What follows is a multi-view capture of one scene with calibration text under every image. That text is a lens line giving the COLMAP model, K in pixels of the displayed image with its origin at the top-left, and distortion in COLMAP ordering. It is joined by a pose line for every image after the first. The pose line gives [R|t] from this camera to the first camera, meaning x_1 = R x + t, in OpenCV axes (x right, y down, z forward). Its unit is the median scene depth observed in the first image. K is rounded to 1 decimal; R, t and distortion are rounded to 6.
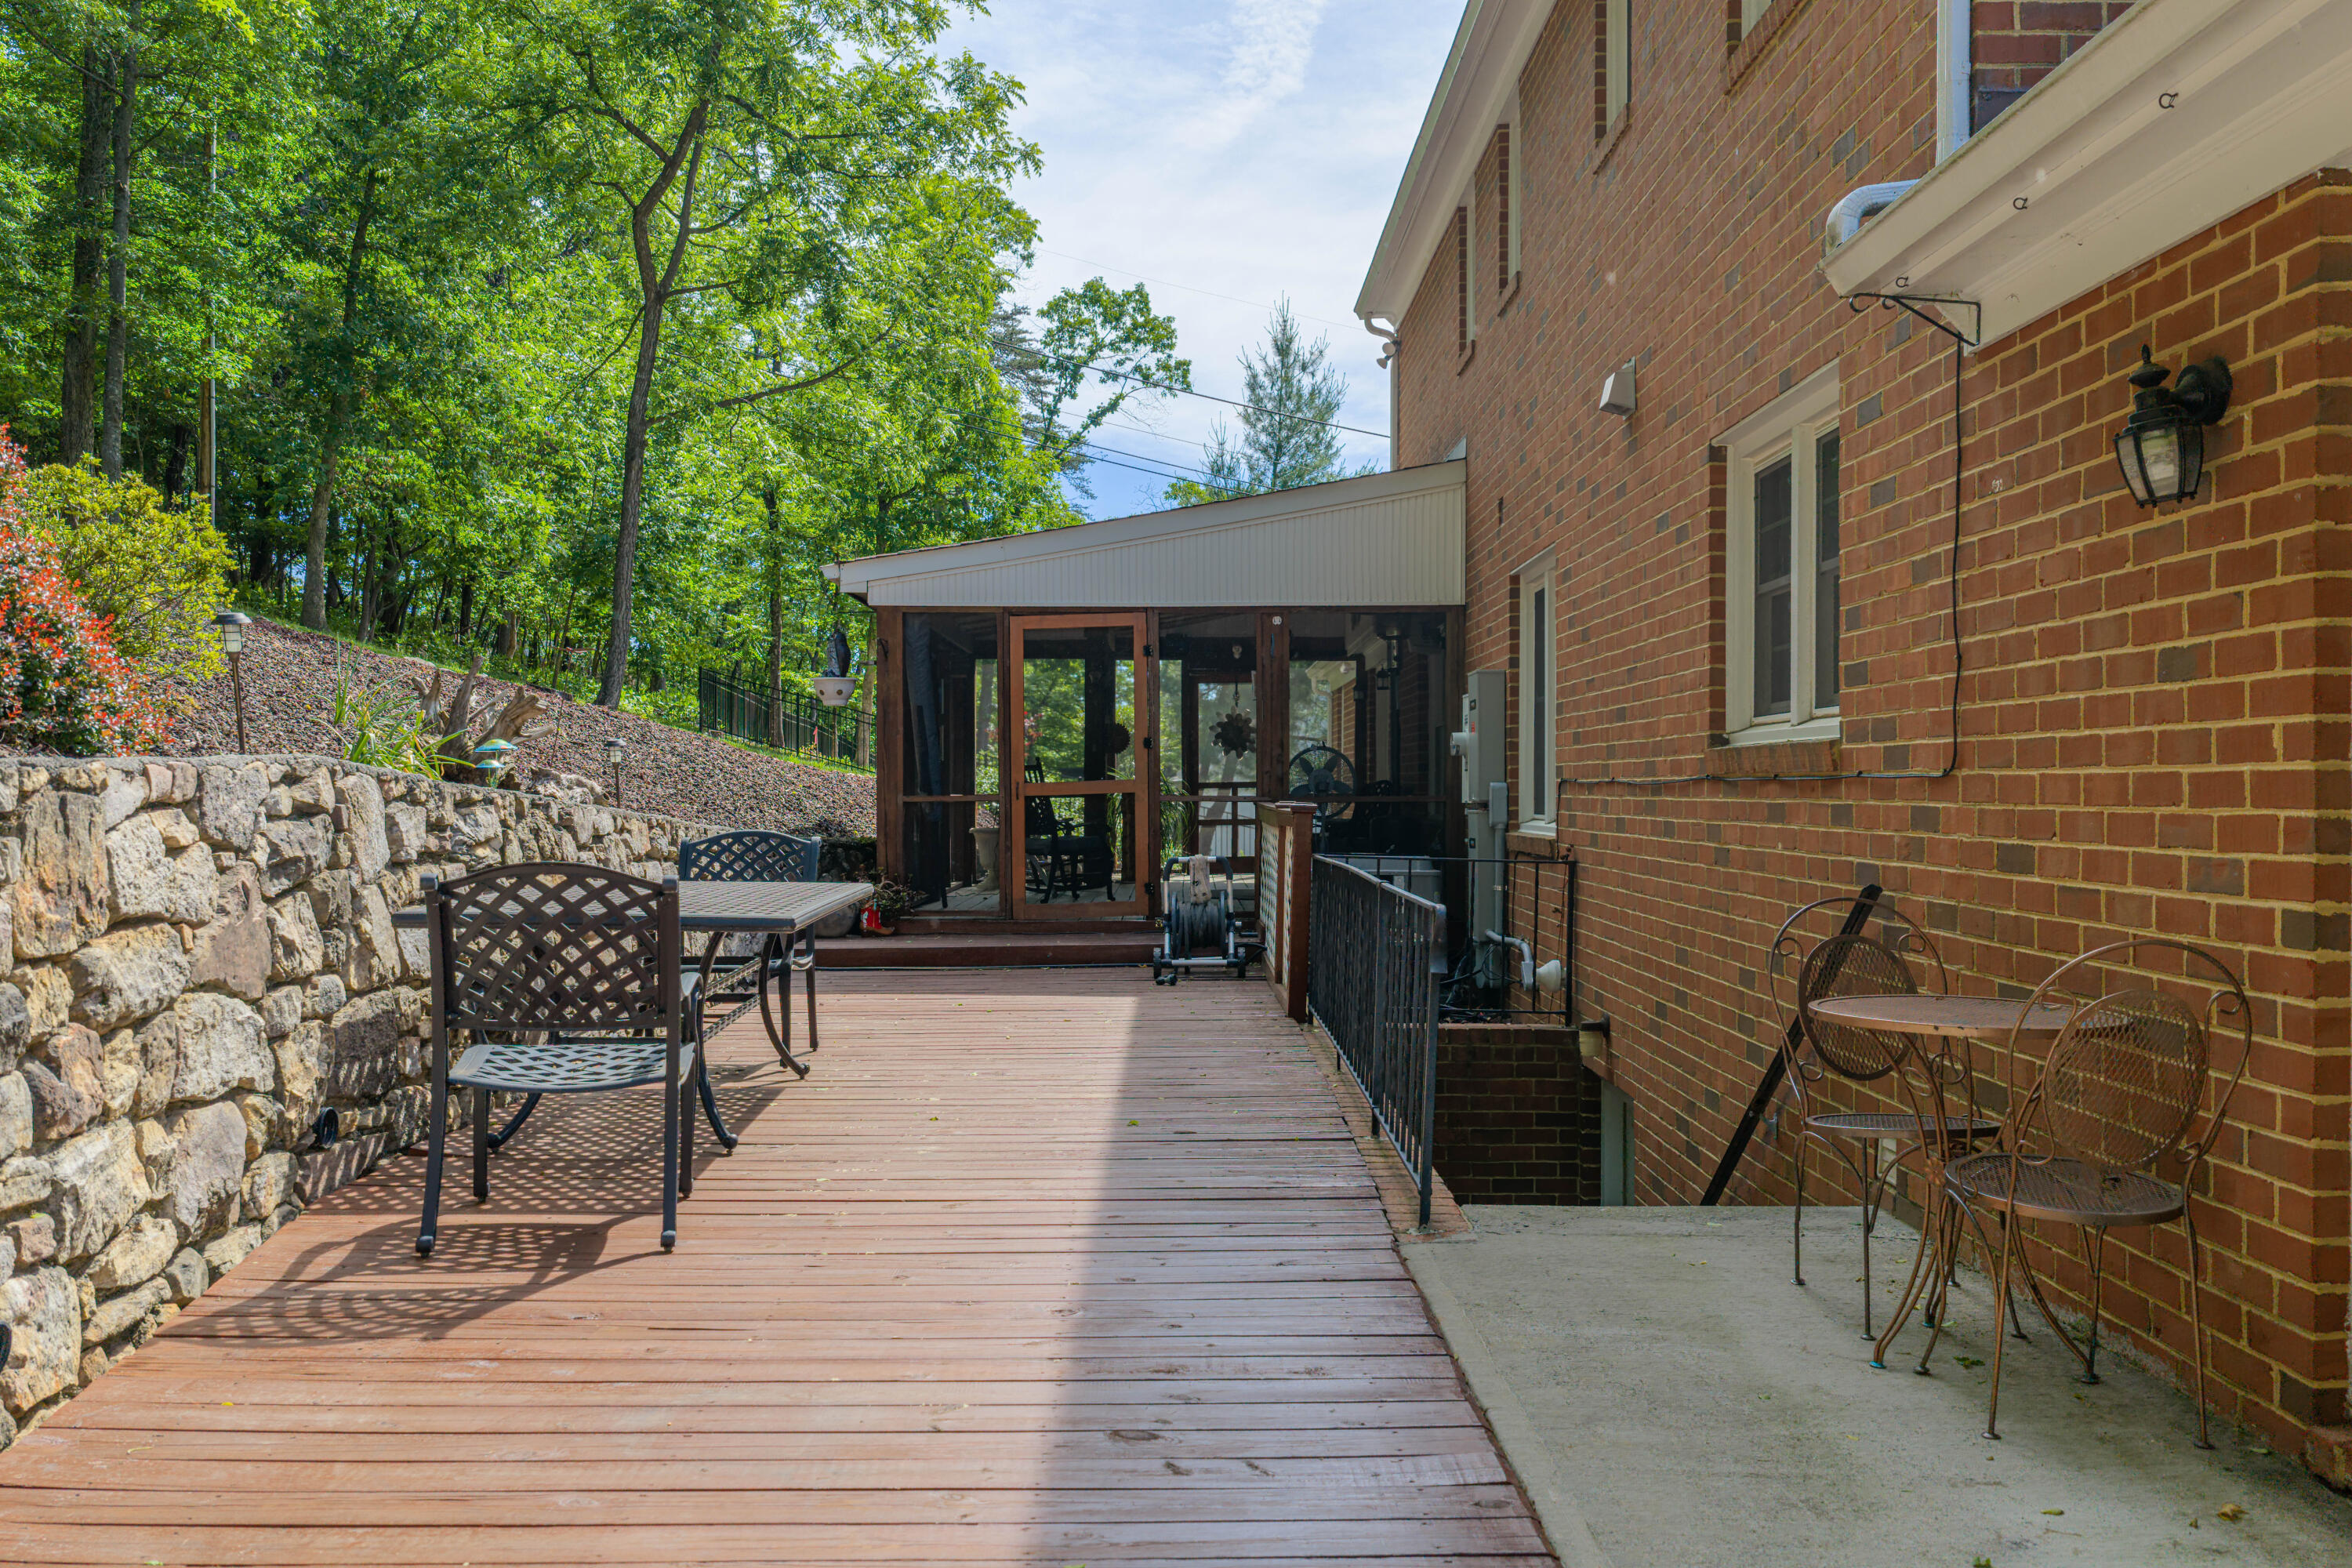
lens RADIAL K [[1948.5, 0, 1180.8], [0, 1948.5, 785.7], [0, 0, 1]] dist [-0.000844, -0.008201]
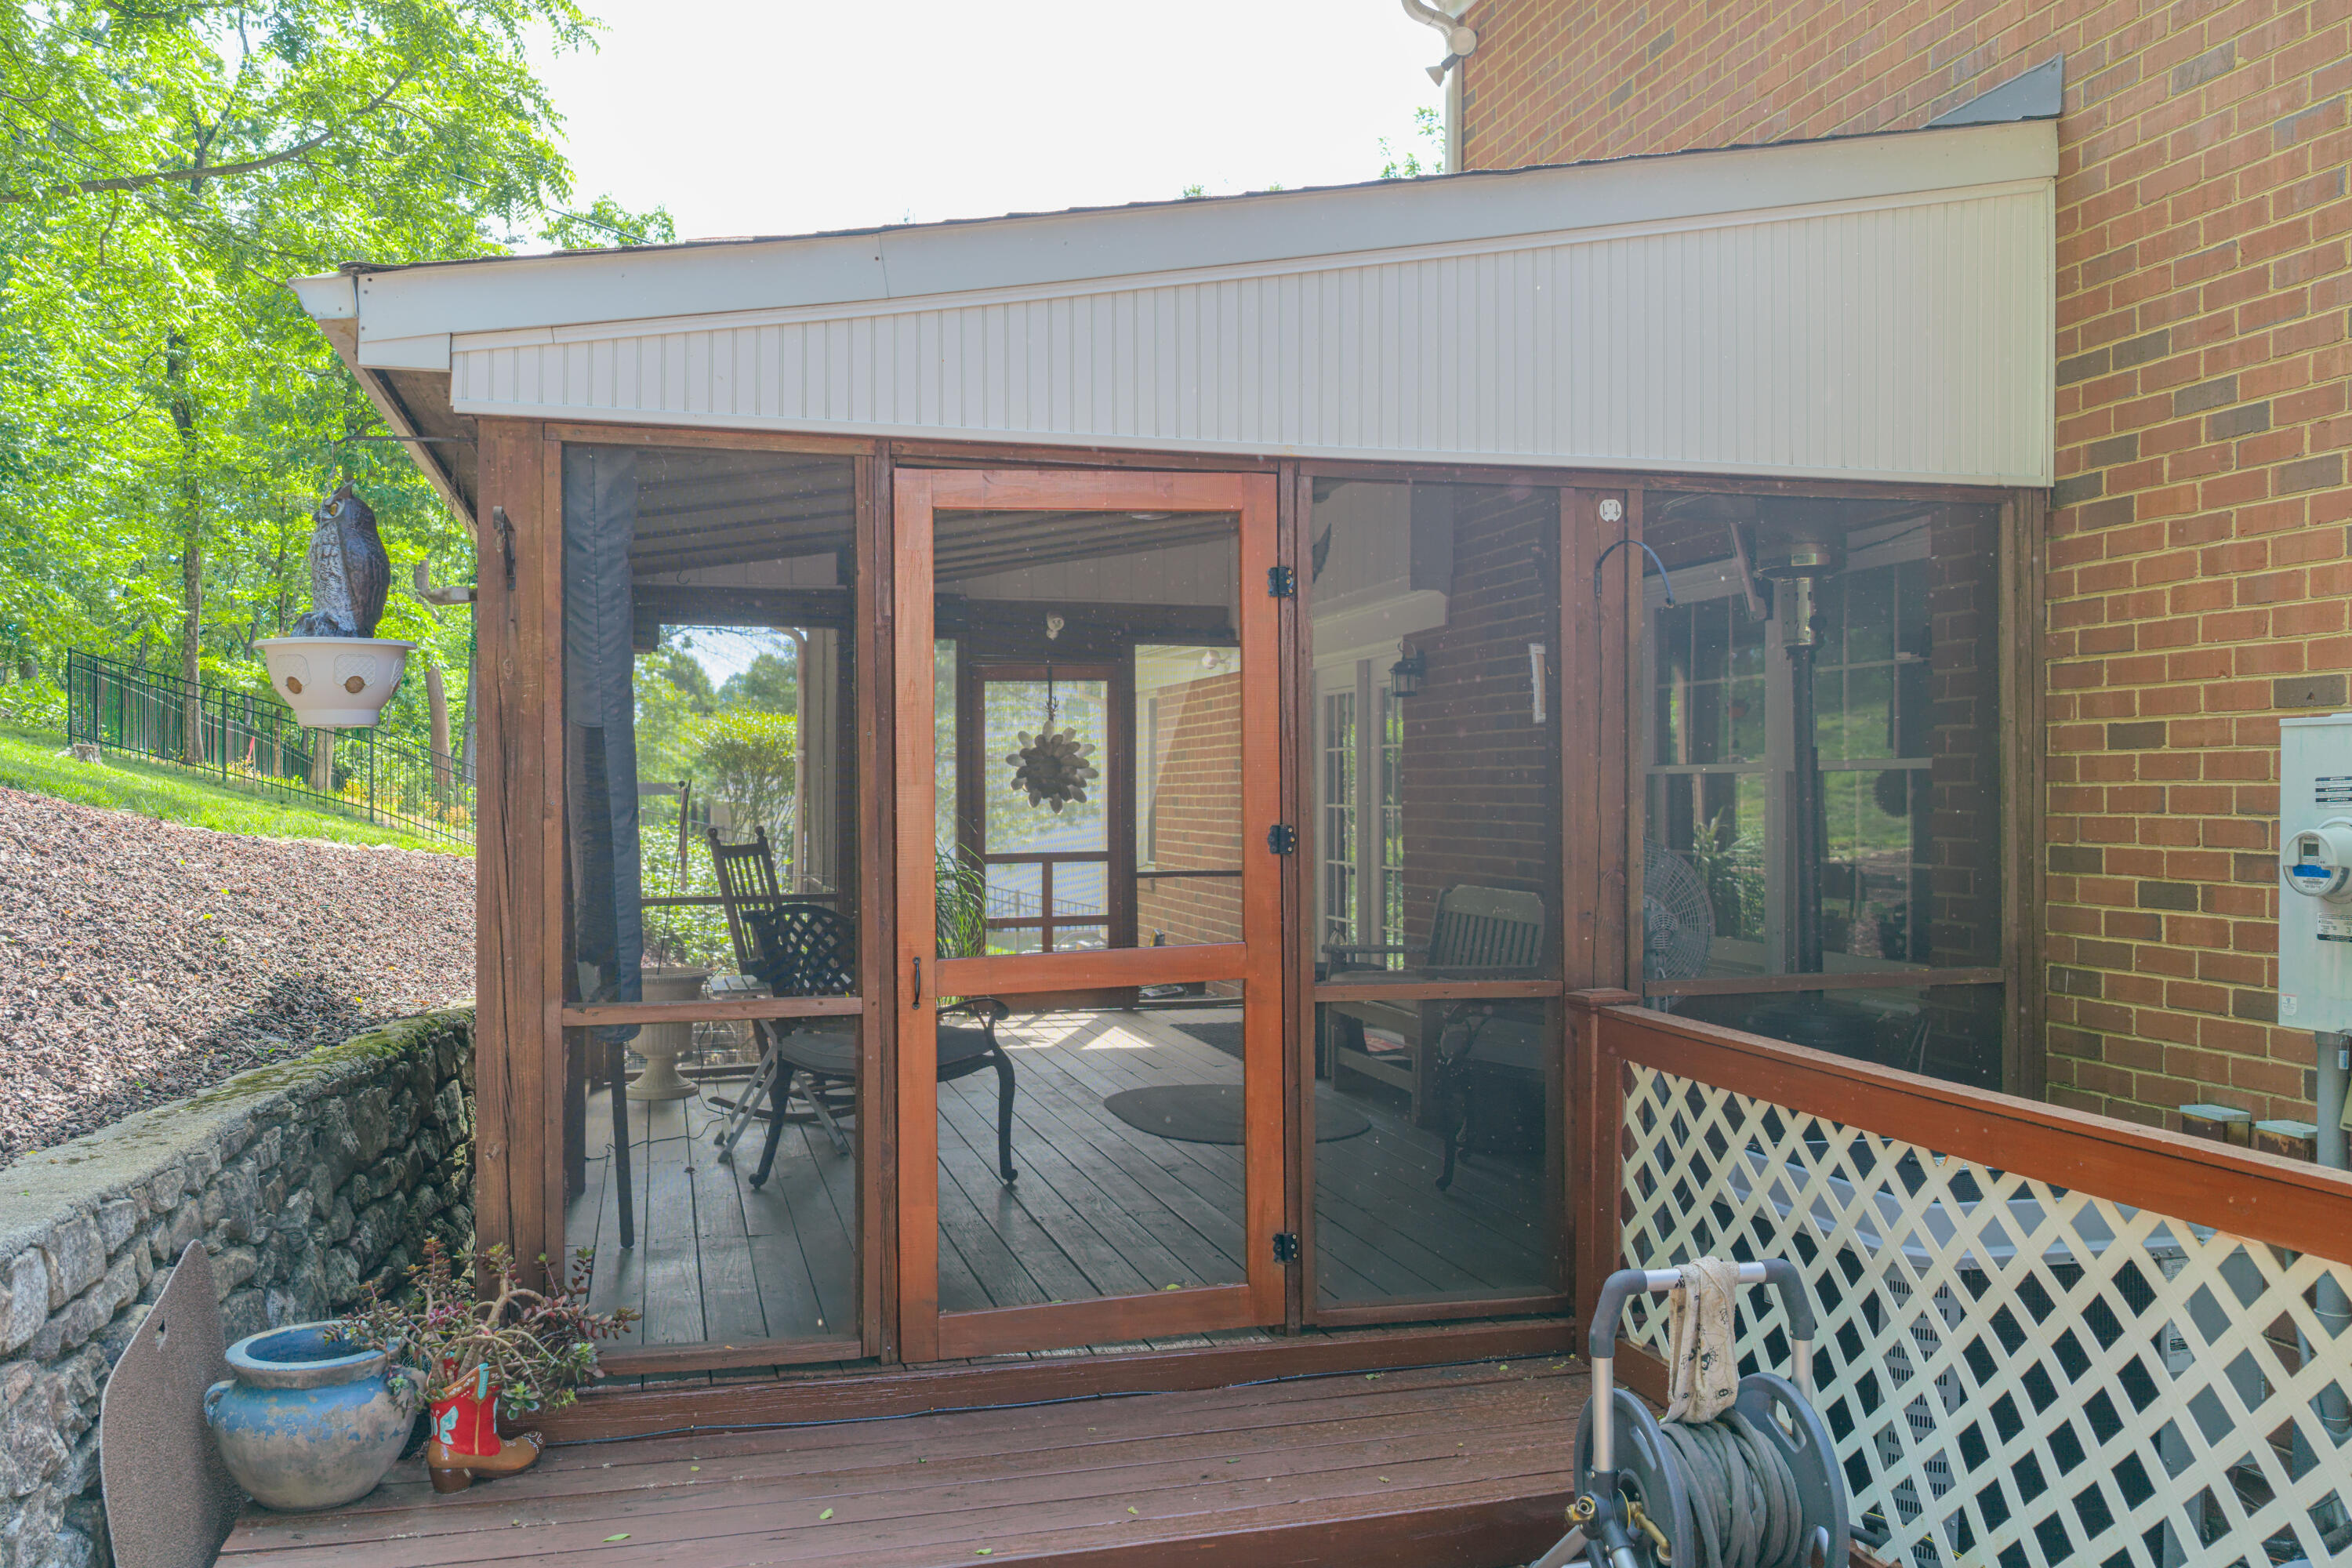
lens RADIAL K [[1948.5, 0, 1167.0], [0, 1948.5, 786.5], [0, 0, 1]] dist [-0.000844, -0.008201]
pose [[0.967524, 0.001795, 0.252774, -0.069651], [-0.001113, 0.999995, -0.002838, -0.016824], [-0.252778, 0.002464, 0.967521, 0.361643]]
